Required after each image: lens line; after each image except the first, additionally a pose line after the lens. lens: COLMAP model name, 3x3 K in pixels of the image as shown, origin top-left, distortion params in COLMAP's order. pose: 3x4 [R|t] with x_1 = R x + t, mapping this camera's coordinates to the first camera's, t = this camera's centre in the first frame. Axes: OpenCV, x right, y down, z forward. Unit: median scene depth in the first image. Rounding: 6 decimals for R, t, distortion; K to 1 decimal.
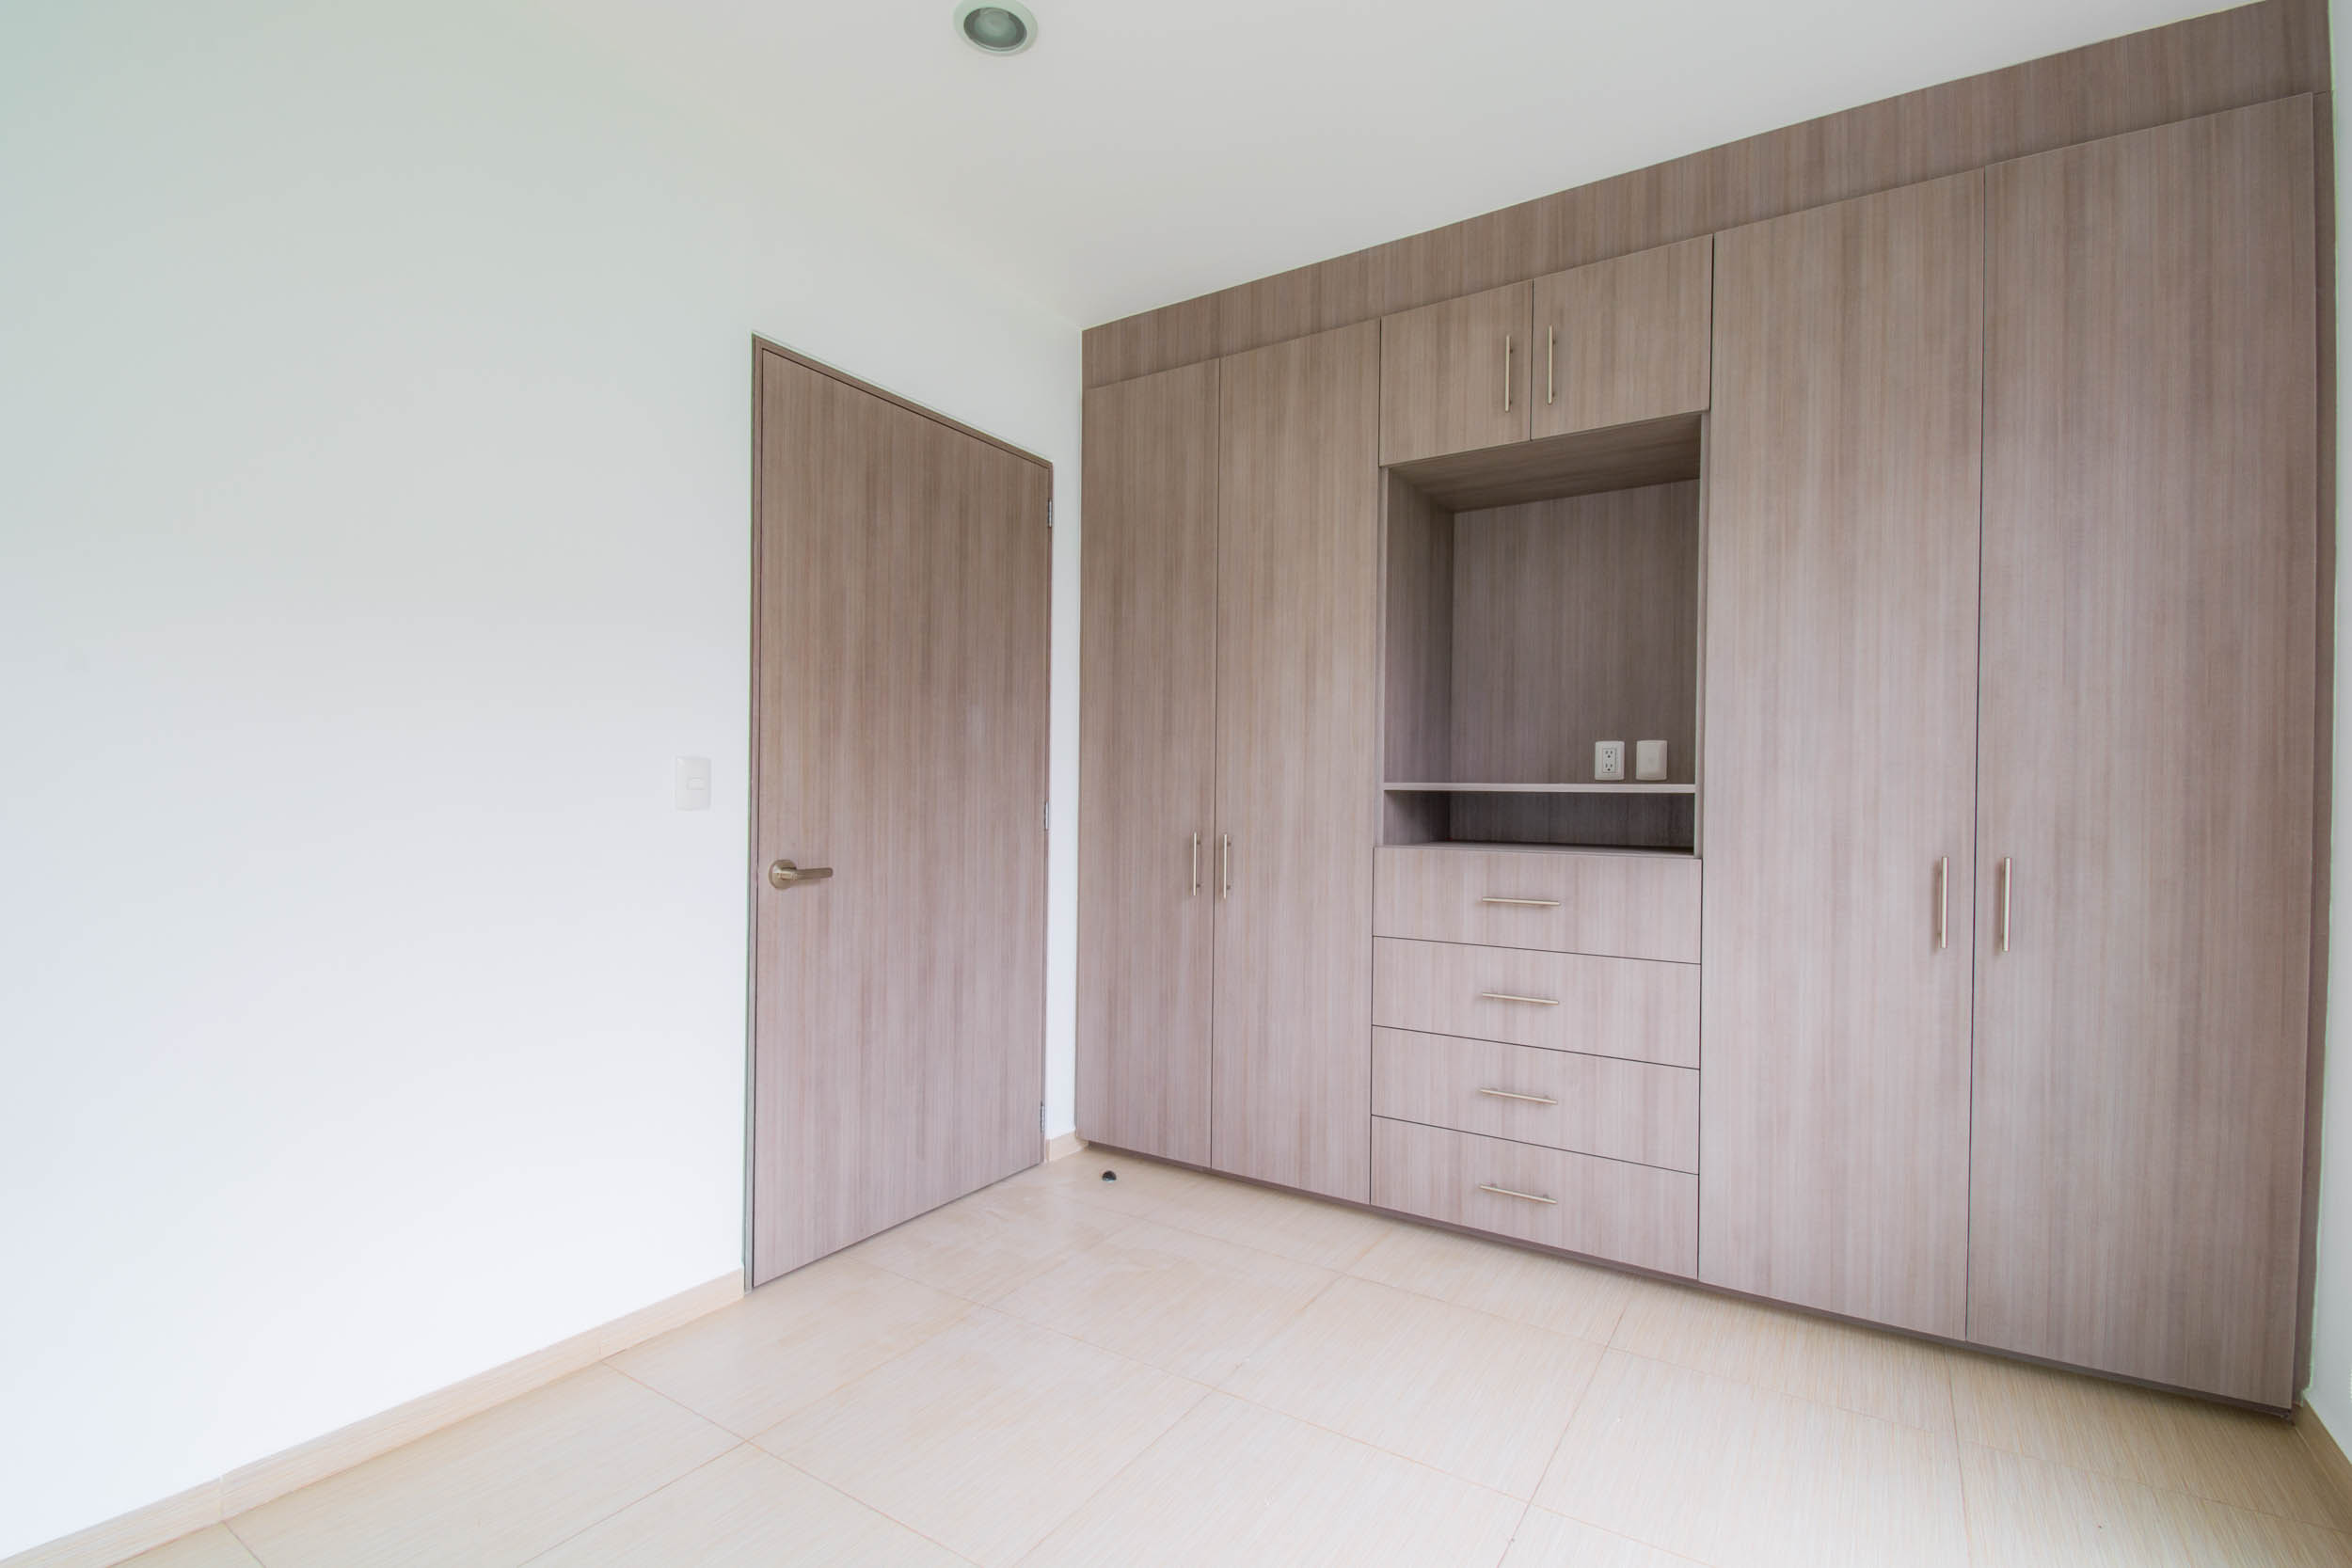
lens RADIAL K [[1072.9, 0, 1164.5], [0, 1072.9, 802.3], [0, 0, 1]] dist [0.011857, -0.012077]
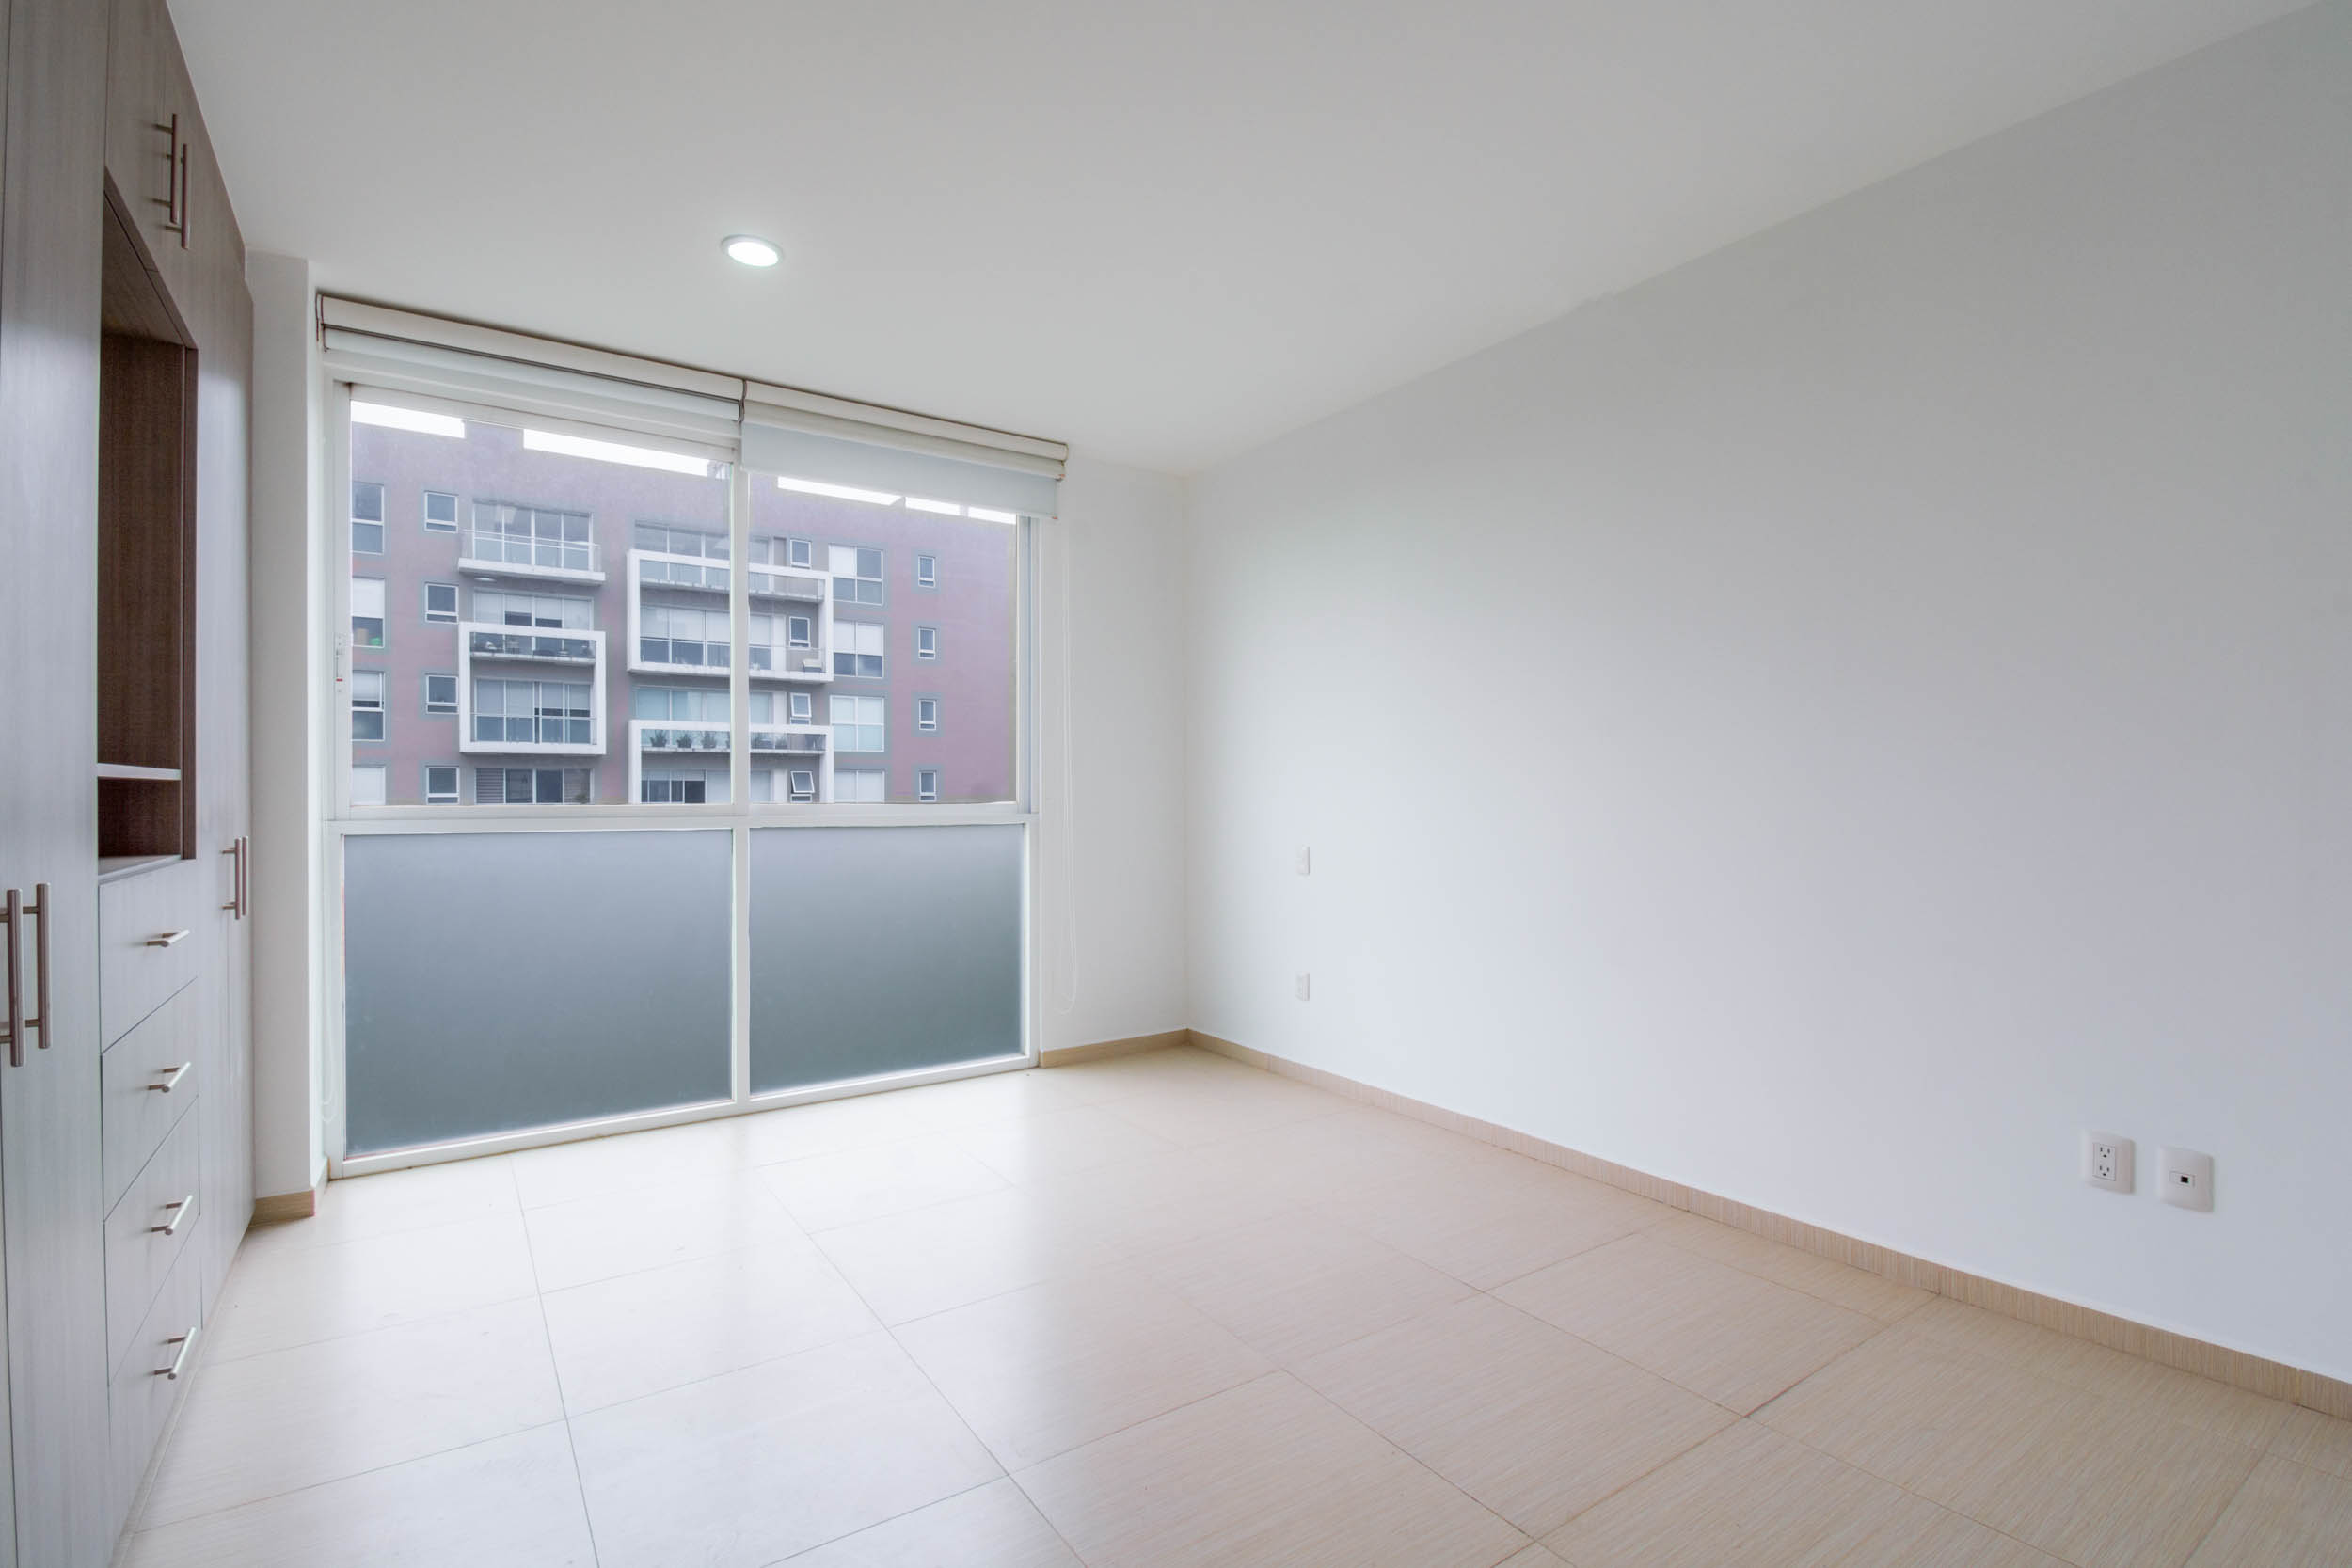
lens RADIAL K [[1072.9, 0, 1201.2], [0, 1072.9, 798.0], [0, 0, 1]] dist [0.011857, -0.012077]
pose [[-0.934432, -0.009198, 0.356023, -0.533453], [-0.005993, 0.999931, 0.010104, -0.009003], [-0.356092, 0.007308, -0.934422, 1.401797]]
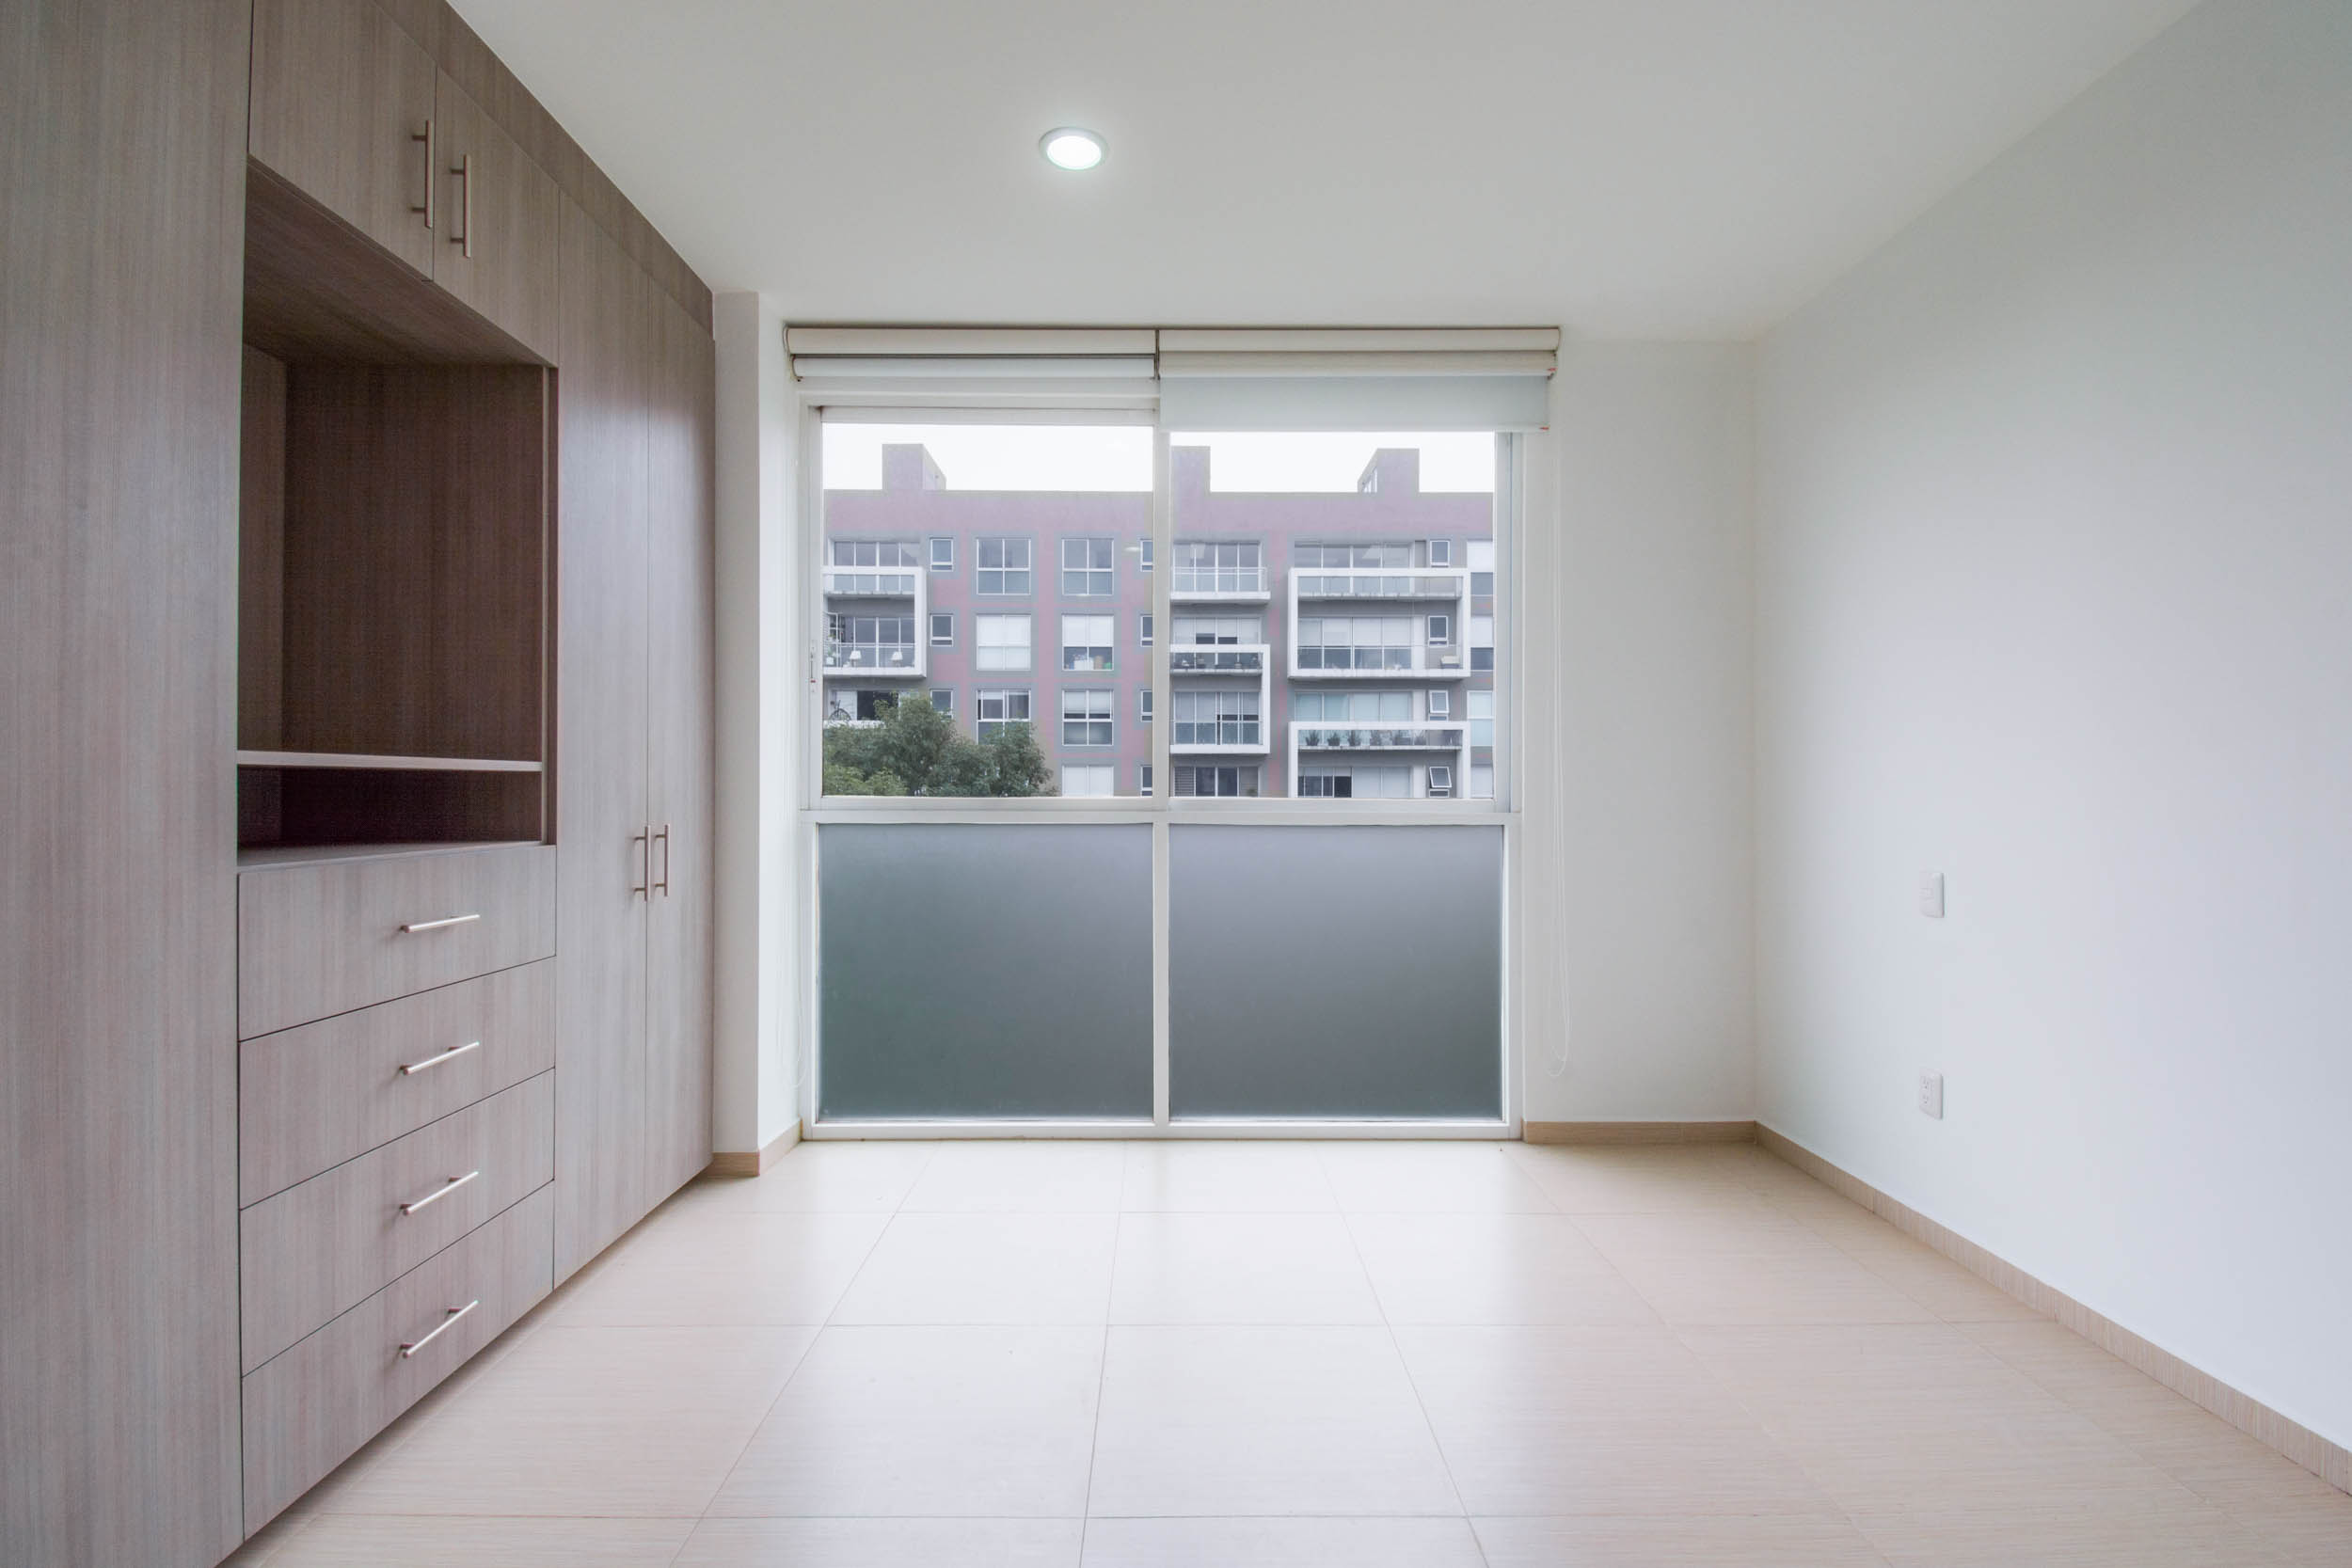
lens RADIAL K [[1072.9, 0, 1187.5], [0, 1072.9, 786.1], [0, 0, 1]] dist [0.011857, -0.012077]
pose [[-0.565617, -0.007542, 0.824634, -0.542128], [-0.003964, 0.999971, 0.006427, -0.005427], [-0.824659, 0.000367, -0.565631, 0.987551]]
